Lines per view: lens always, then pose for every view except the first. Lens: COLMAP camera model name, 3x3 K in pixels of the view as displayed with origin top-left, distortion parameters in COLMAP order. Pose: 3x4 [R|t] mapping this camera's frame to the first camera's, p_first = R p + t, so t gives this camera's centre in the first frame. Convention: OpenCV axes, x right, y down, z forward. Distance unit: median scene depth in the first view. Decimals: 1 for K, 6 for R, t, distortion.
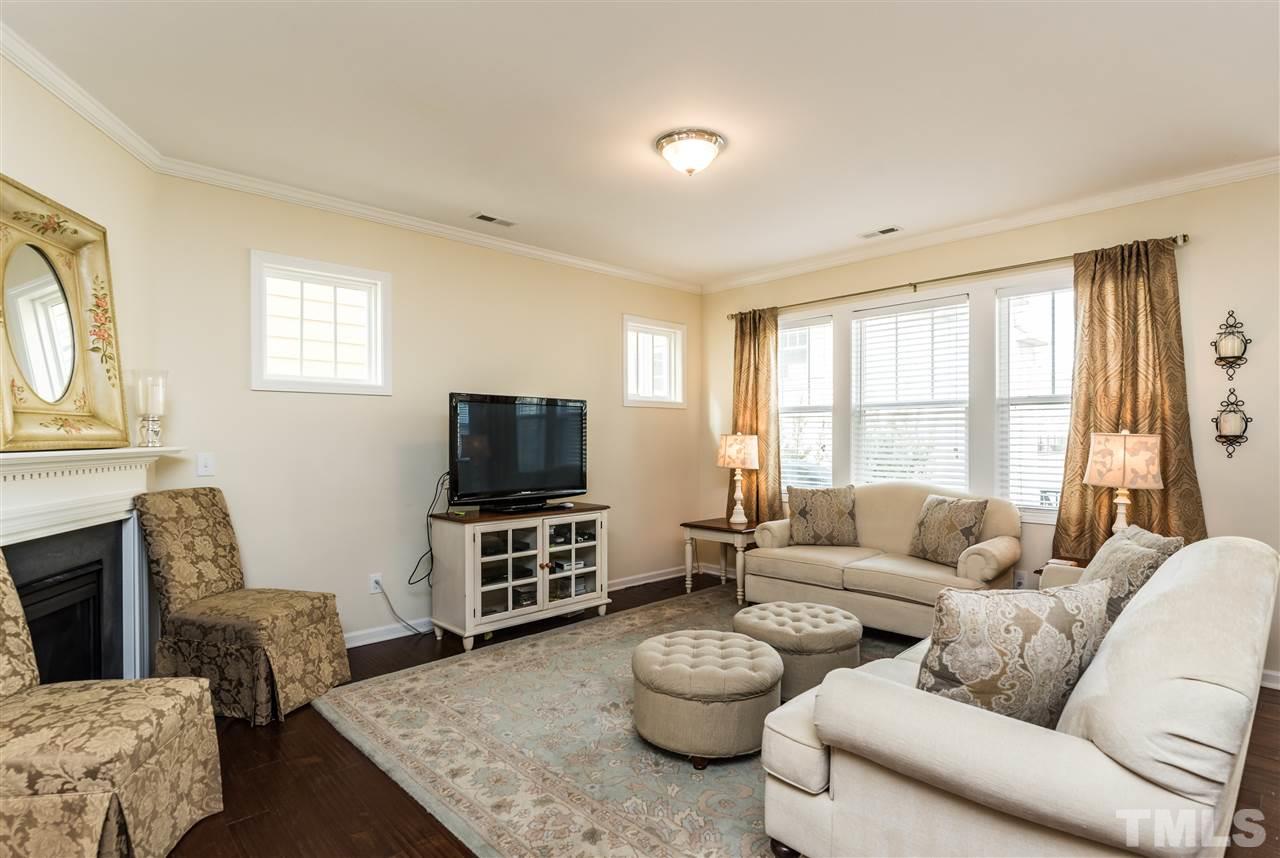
lens RADIAL K [[641.4, 0, 643.5], [0, 641.4, 435.0], [0, 0, 1]] dist [-0.004232, -0.000841]
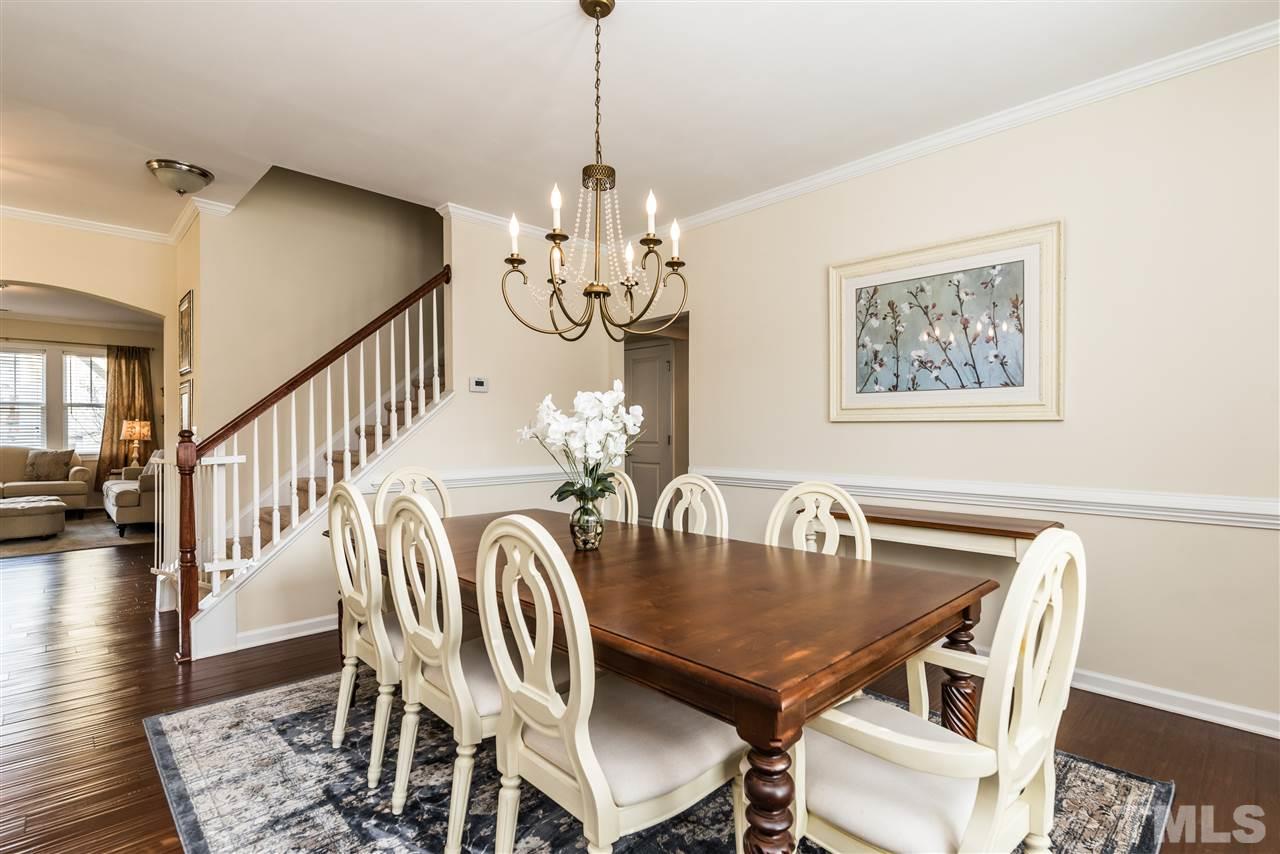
lens RADIAL K [[620.9, 0, 640.0], [0, 620.9, 427.0], [0, 0, 1]] dist [-0.003499, -0.000999]
pose [[-0.003953, -0.002612, 0.999989, -1.571035], [0.001195, 0.999996, 0.002617, 0.018772], [-0.999991, 0.001205, -0.003949, -0.931035]]
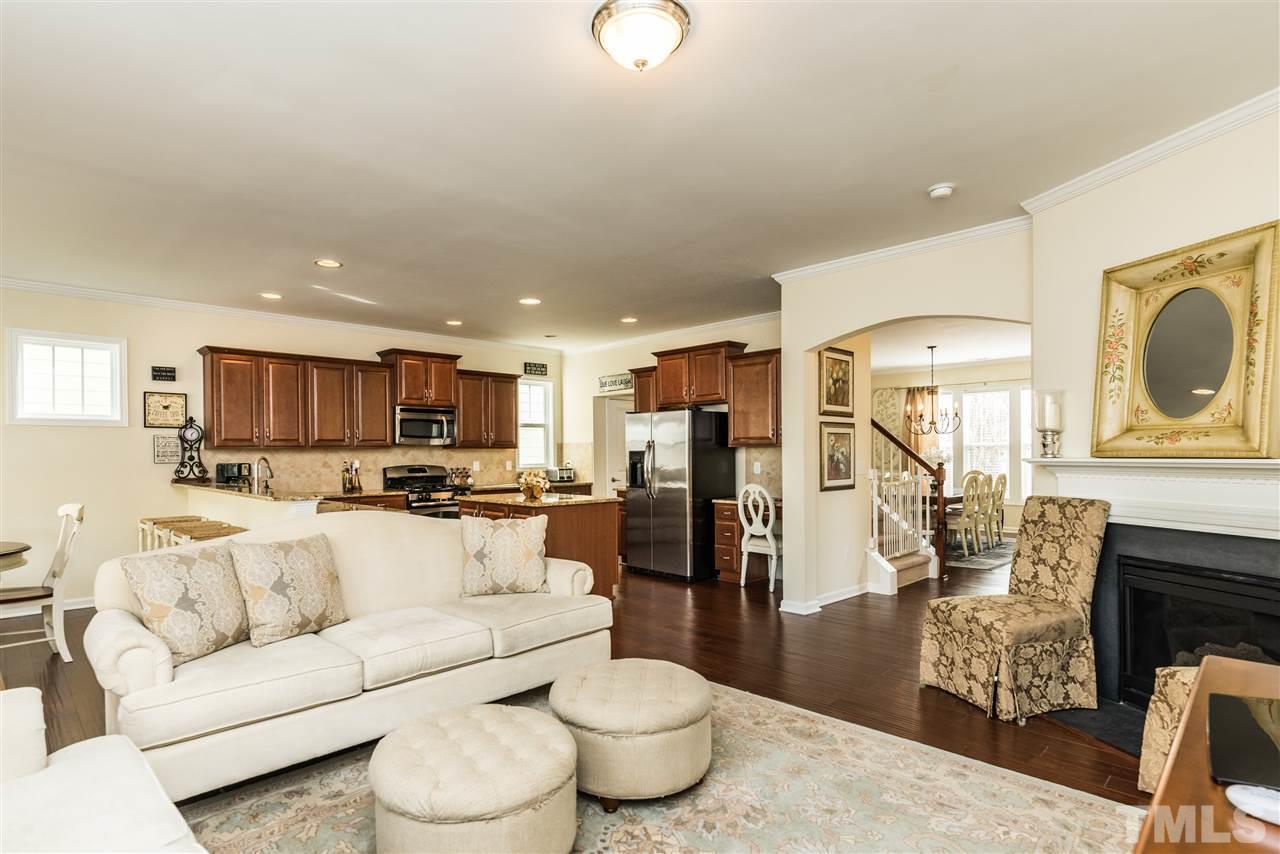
lens RADIAL K [[653.6, 0, 619.2], [0, 653.6, 460.6], [0, 0, 1]] dist [-0.001502, -0.000285]
pose [[-0.999881, 0.006982, -0.013776, 0.087528], [0.006840, 0.999923, 0.010317, 0.005192], [0.013847, 0.010222, -0.999852, 1.342616]]
